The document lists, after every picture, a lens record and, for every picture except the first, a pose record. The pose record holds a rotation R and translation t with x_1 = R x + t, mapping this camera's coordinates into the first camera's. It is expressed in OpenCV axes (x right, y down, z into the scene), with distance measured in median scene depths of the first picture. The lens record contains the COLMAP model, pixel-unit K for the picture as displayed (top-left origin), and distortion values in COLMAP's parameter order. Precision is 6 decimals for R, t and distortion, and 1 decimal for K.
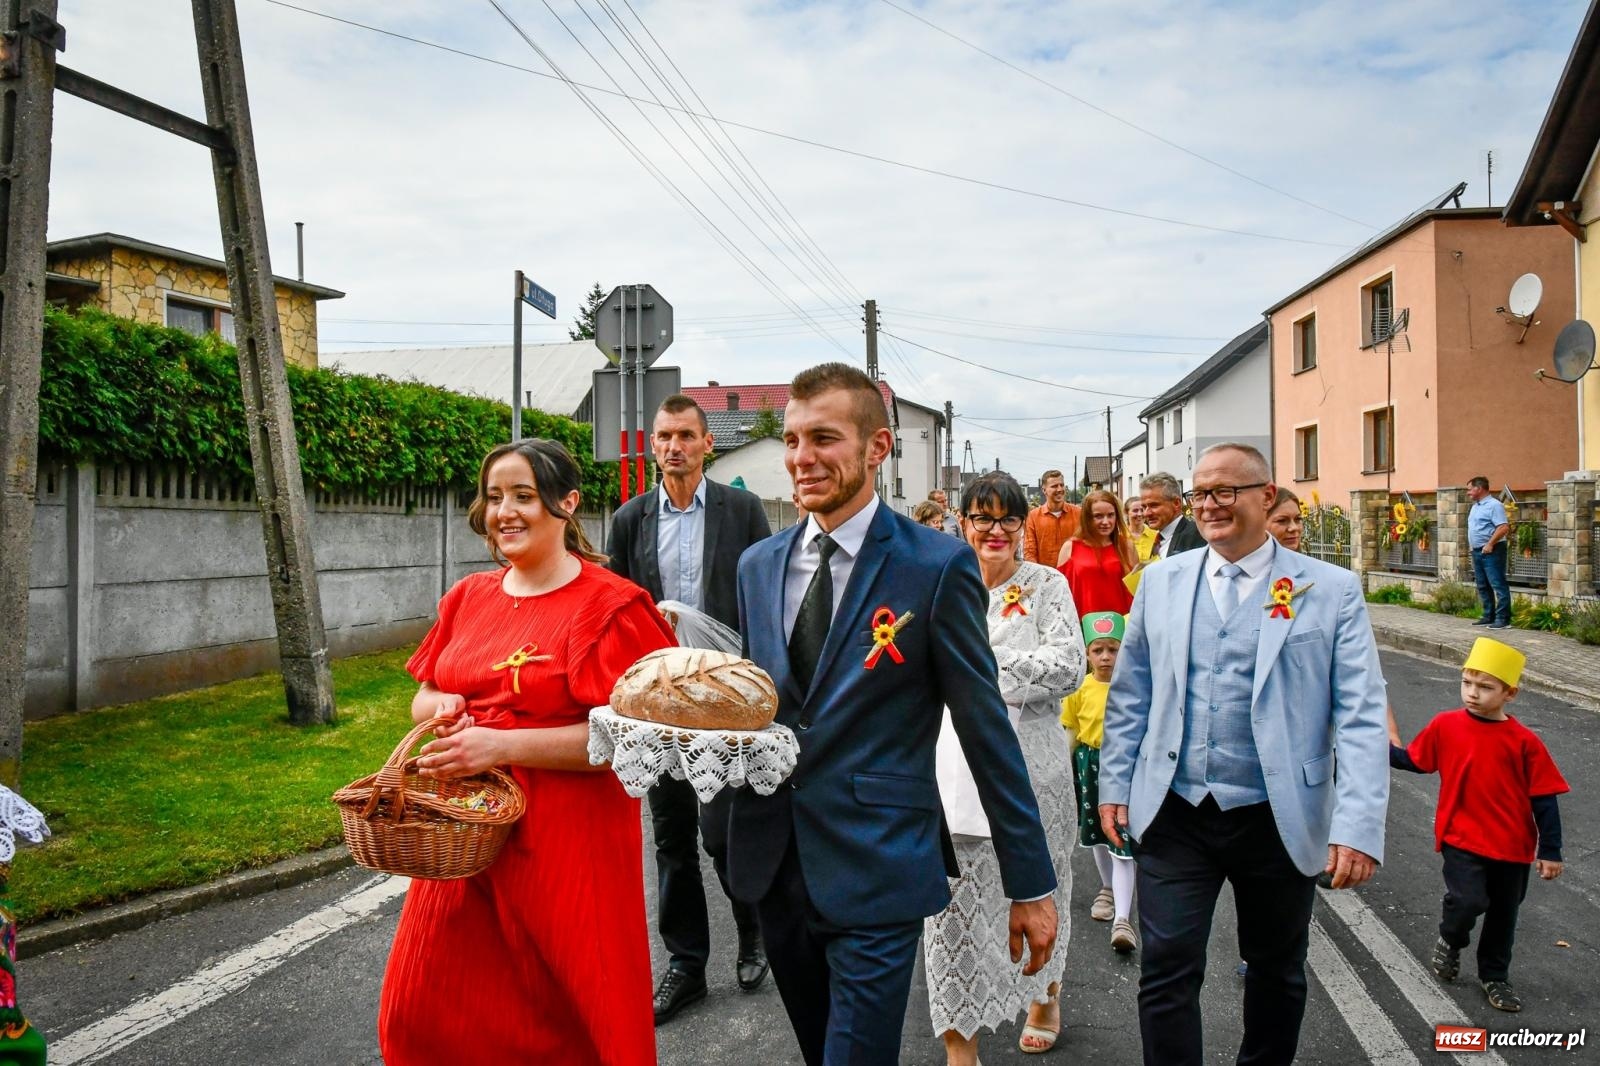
lens RADIAL K [[1095.2, 0, 797.0], [0, 1095.2, 541.0], [0, 0, 1]] dist [-0.037421, 0.008475]
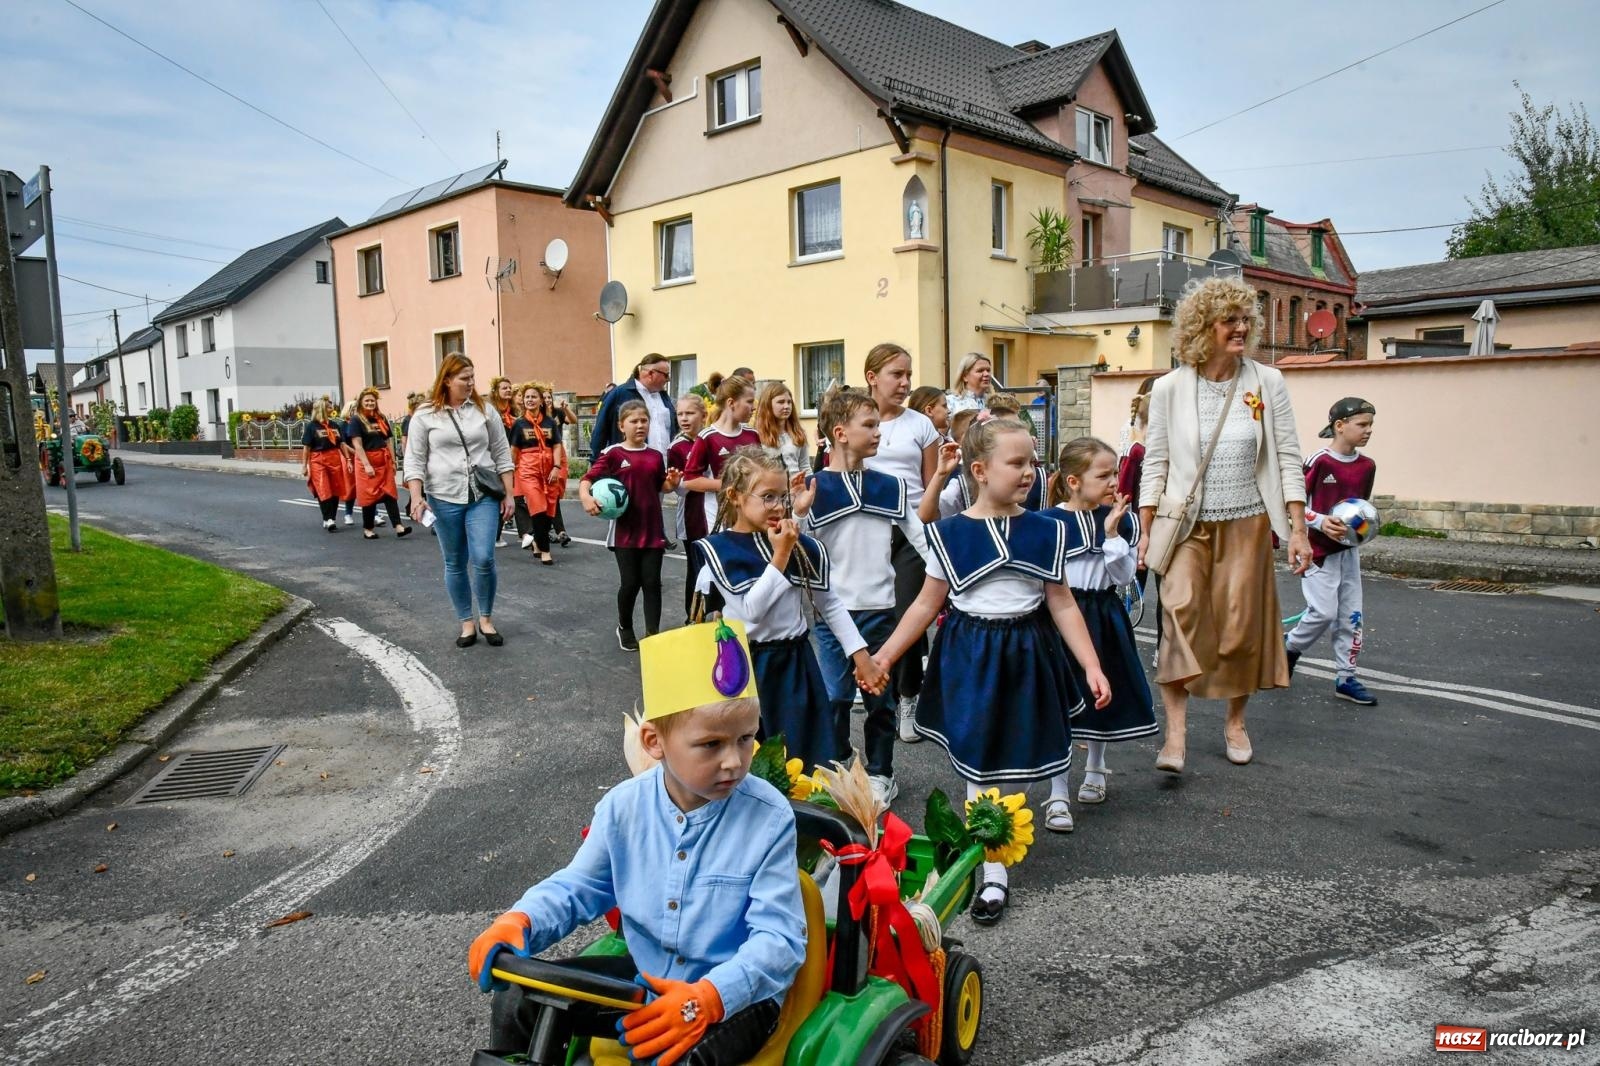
lens RADIAL K [[1095.2, 0, 797.0], [0, 1095.2, 541.0], [0, 0, 1]] dist [-0.037421, 0.008475]
pose [[0.604578, -0.088844, 0.791576, -0.316398], [0.027295, 0.995487, 0.090884, 0.020213], [-0.796078, -0.033341, 0.604275, -0.111884]]
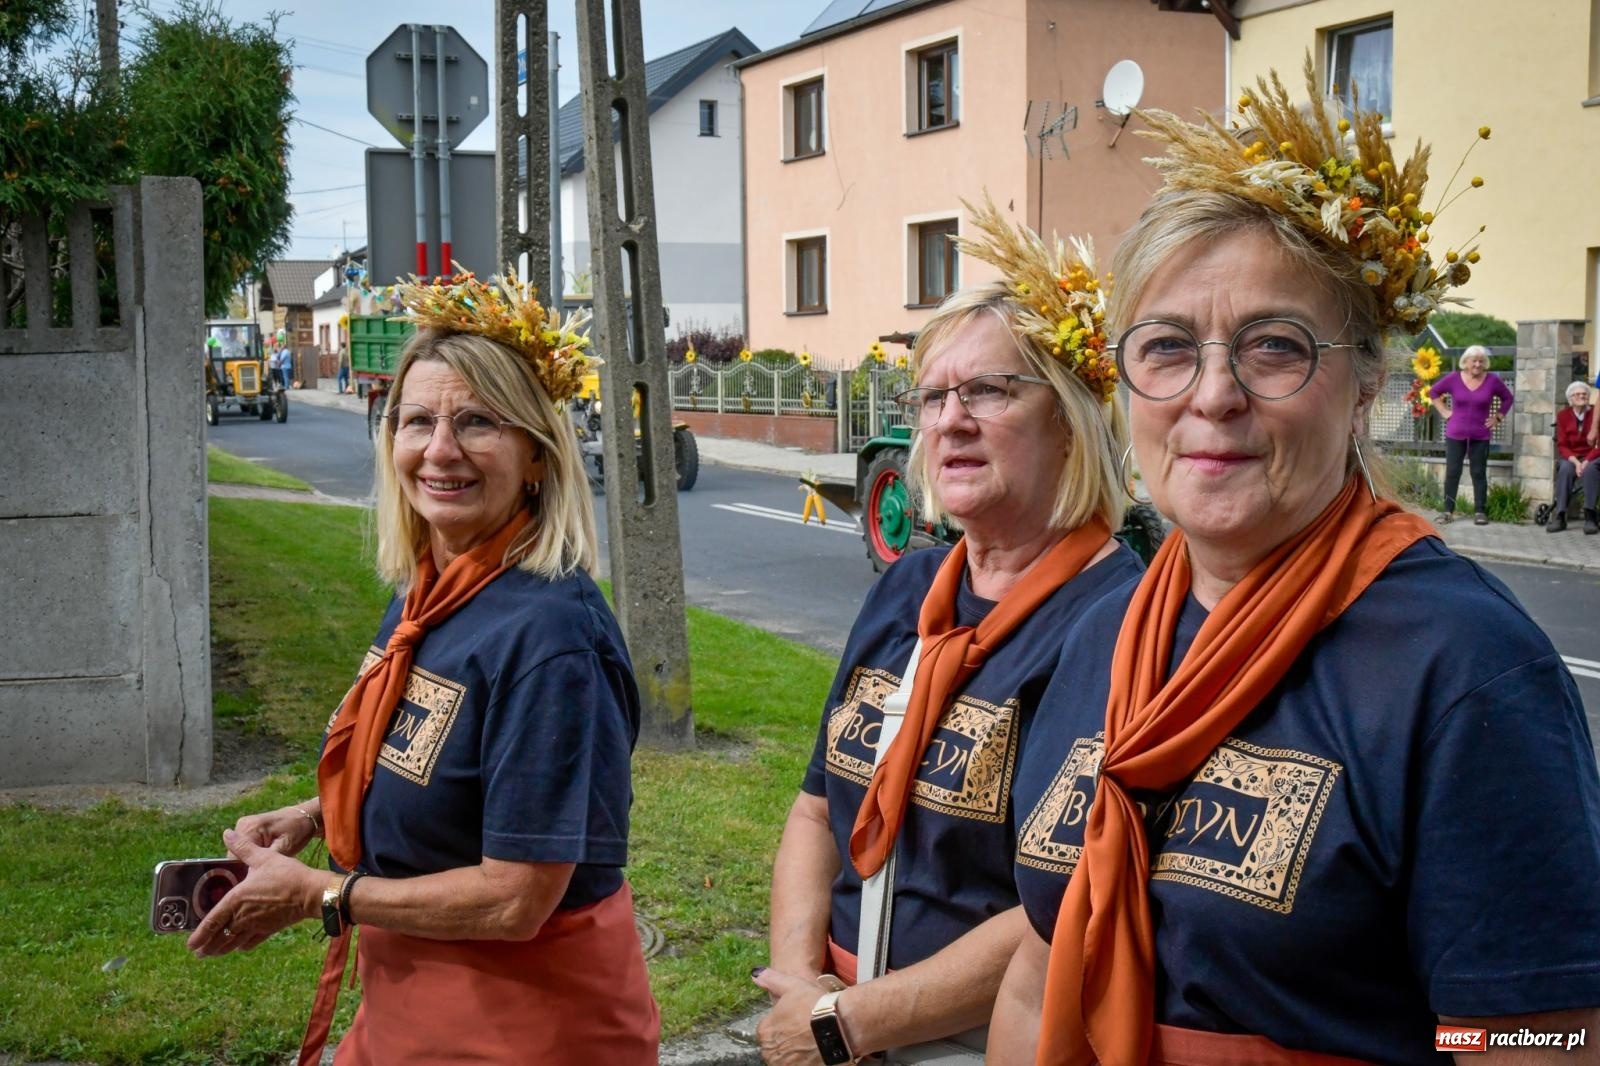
lens RADIAL K [[1946.1, 0, 782.3], [0, 1946.1, 545.1], [0, 0, 1]] dist [0.010852, 0.000426]
pose [[0.831997, -0.050352, 0.552490, -0.404970], [0.010956, 0.997170, 0.074381, -0.000385], [-0.554672, -0.055832, 0.830194, -0.087581]]
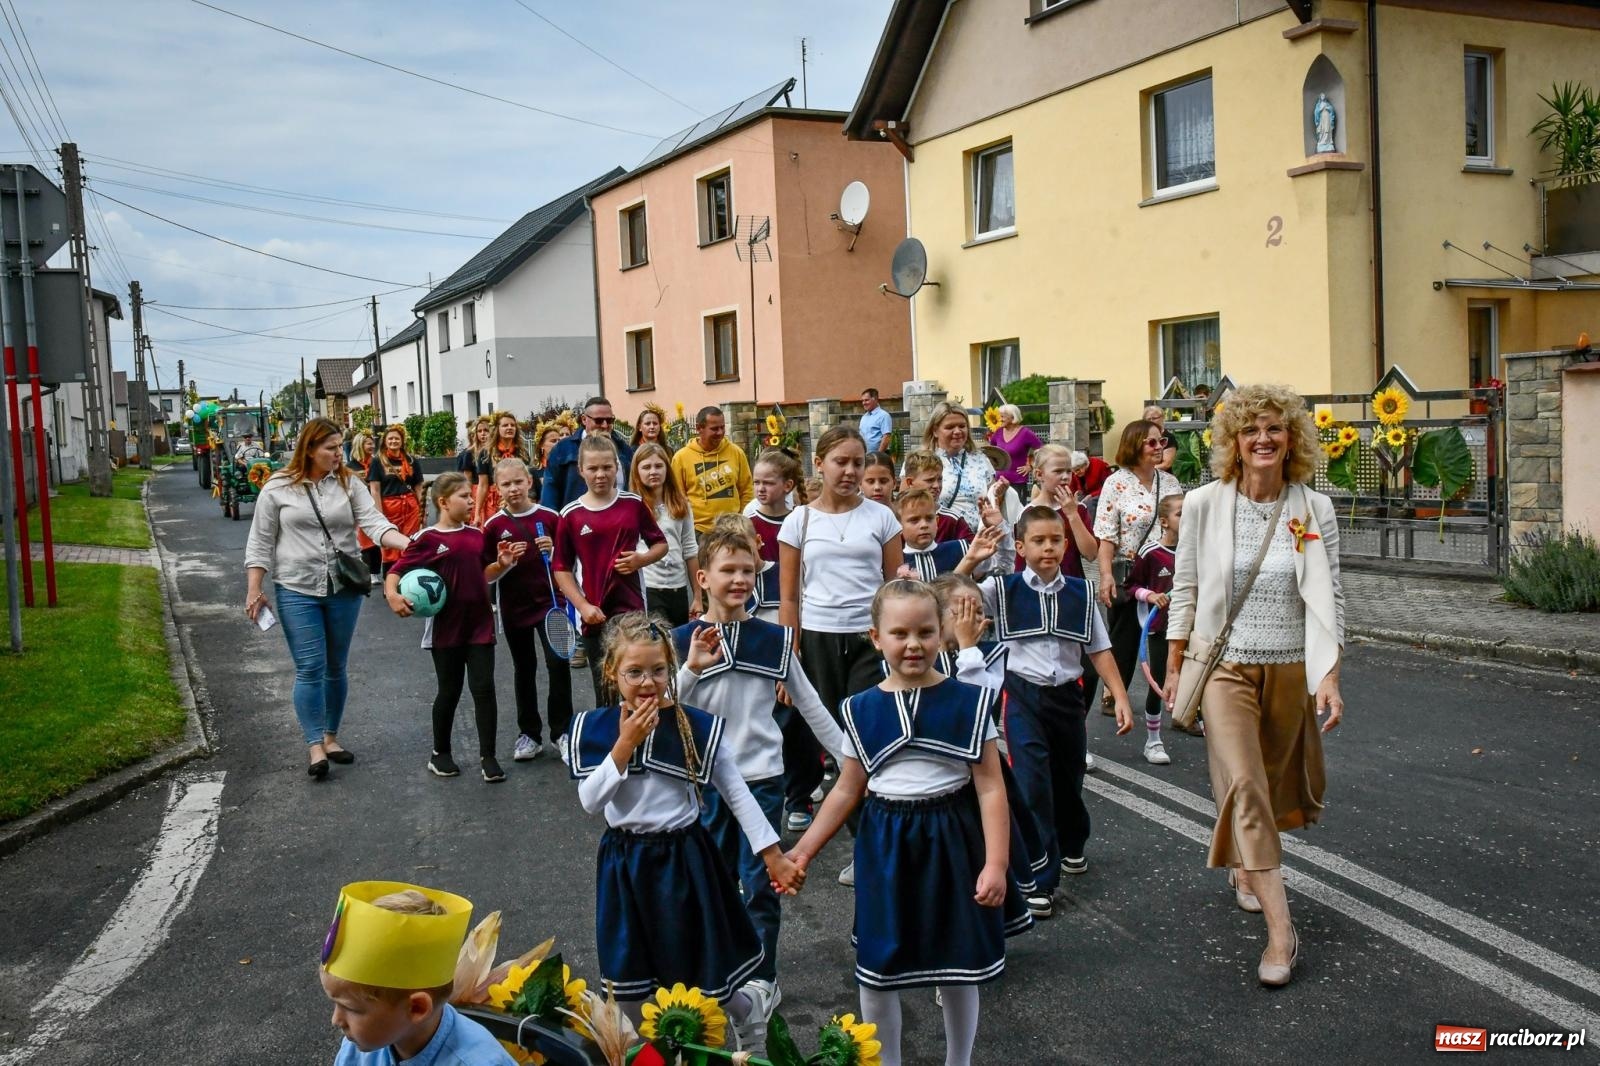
lens RADIAL K [[1502.5, 0, 800.0], [0, 1502.5, 533.0], [0, 0, 1]] dist [-0.014694, 0.030404]
pose [[0.828214, -0.063728, 0.556777, -0.186713], [0.040878, 0.997737, 0.053393, 0.000555], [-0.558919, -0.021461, 0.828944, -0.153730]]
